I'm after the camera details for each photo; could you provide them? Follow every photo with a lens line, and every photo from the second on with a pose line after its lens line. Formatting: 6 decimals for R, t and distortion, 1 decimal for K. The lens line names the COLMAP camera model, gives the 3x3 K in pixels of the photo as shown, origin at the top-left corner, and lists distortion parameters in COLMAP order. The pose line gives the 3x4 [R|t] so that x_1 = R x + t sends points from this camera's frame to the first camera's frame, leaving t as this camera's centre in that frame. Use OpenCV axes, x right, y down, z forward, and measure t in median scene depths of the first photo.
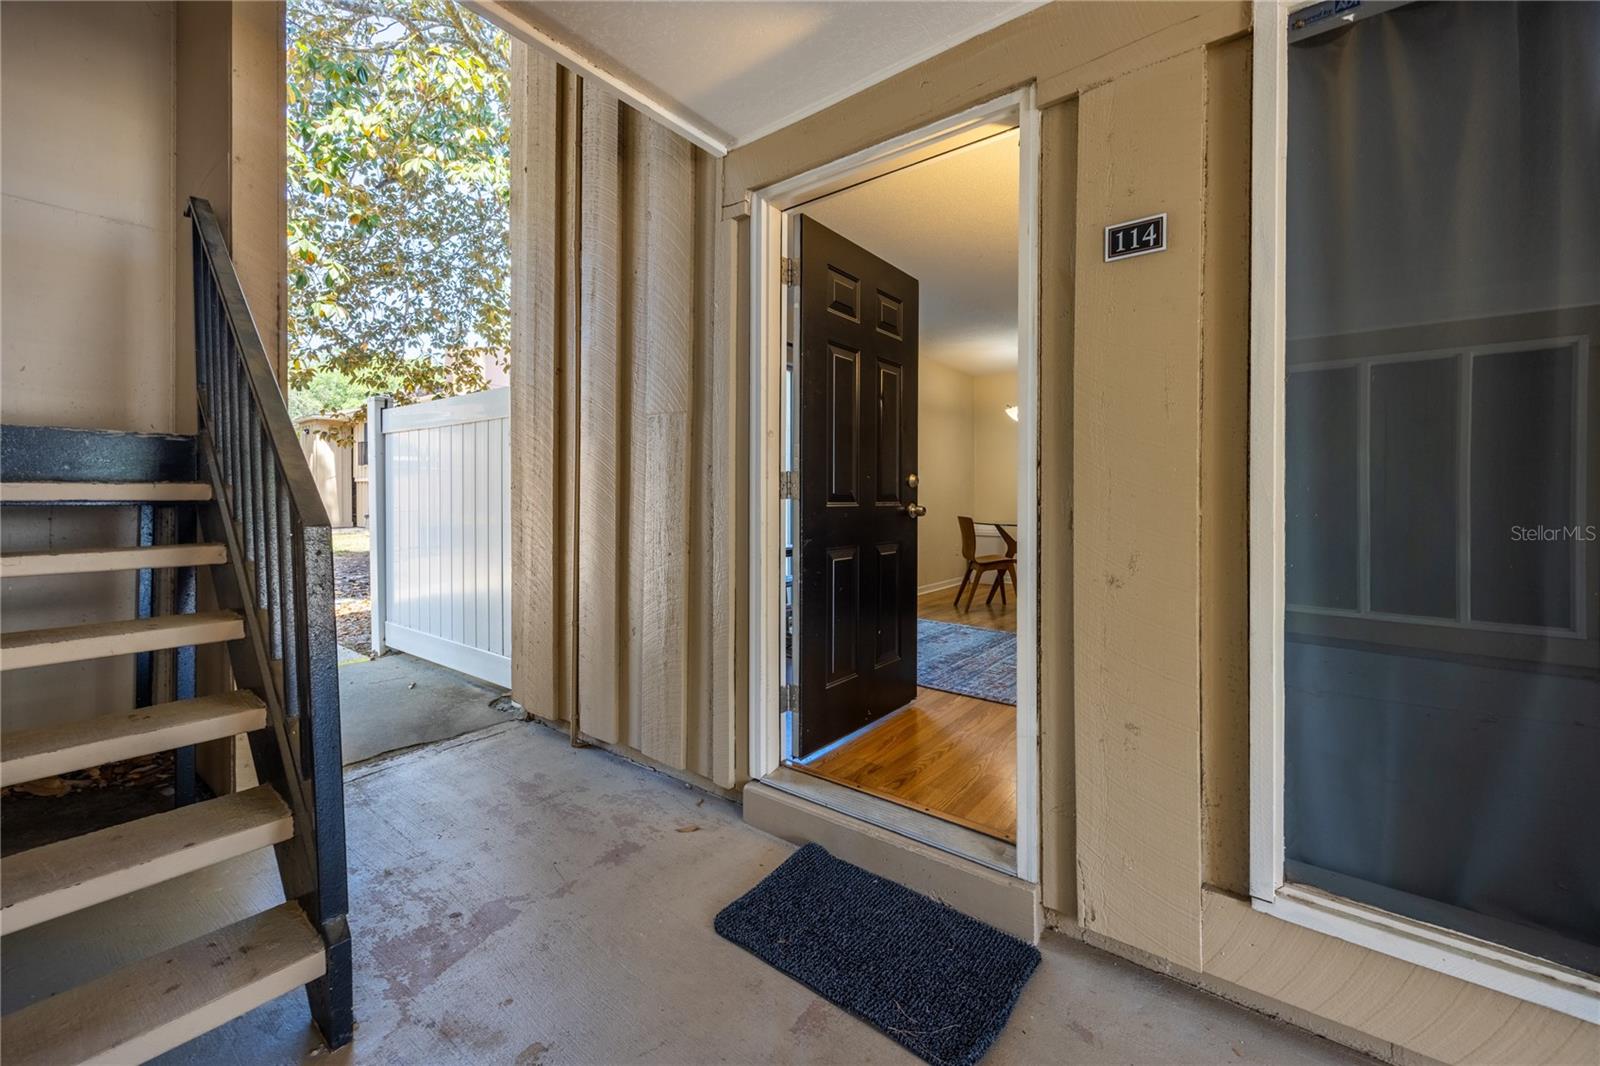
lens RADIAL K [[609.7, 0, 803.3], [0, 609.7, 499.2], [0, 0, 1]] dist [-0.005479, 0.000001]
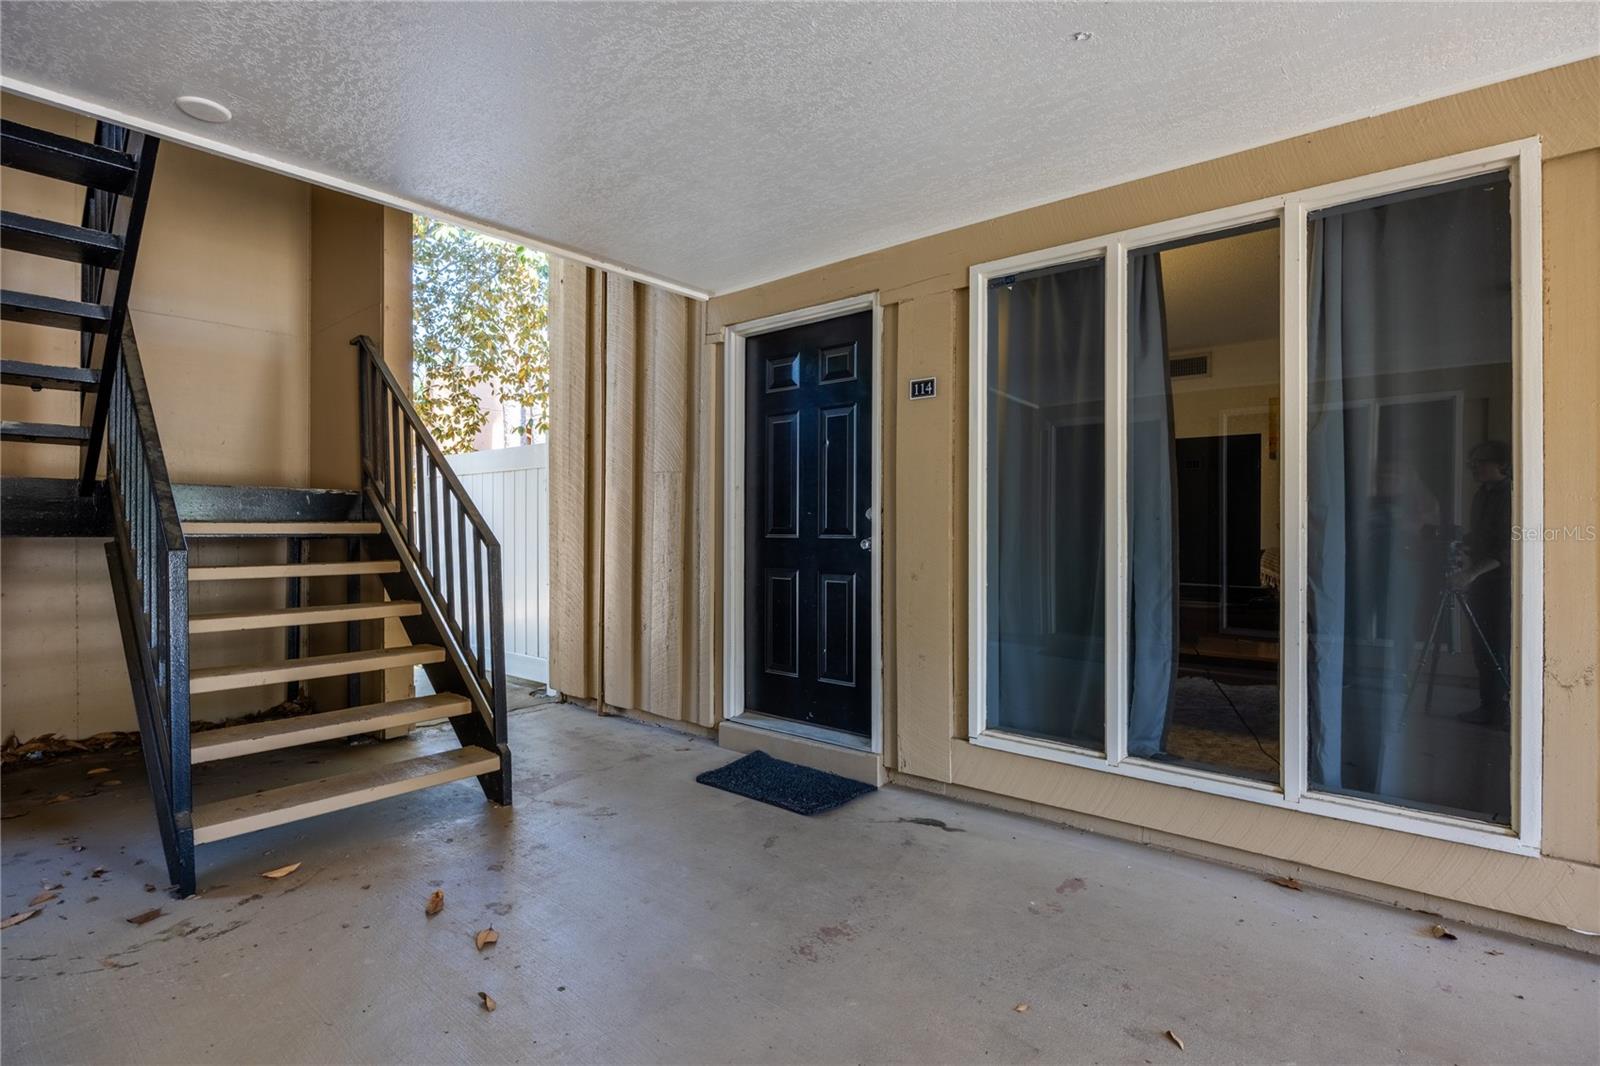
lens RADIAL K [[756.9, 0, 799.1], [0, 756.9, 530.4], [0, 0, 1]] dist [-0.000690, 0.000039]
pose [[0.998906, -0.000495, -0.046751, 0.167073], [0.000240, 0.999985, -0.005458, 0.005585], [0.046753, 0.005441, 0.998892, -0.768208]]
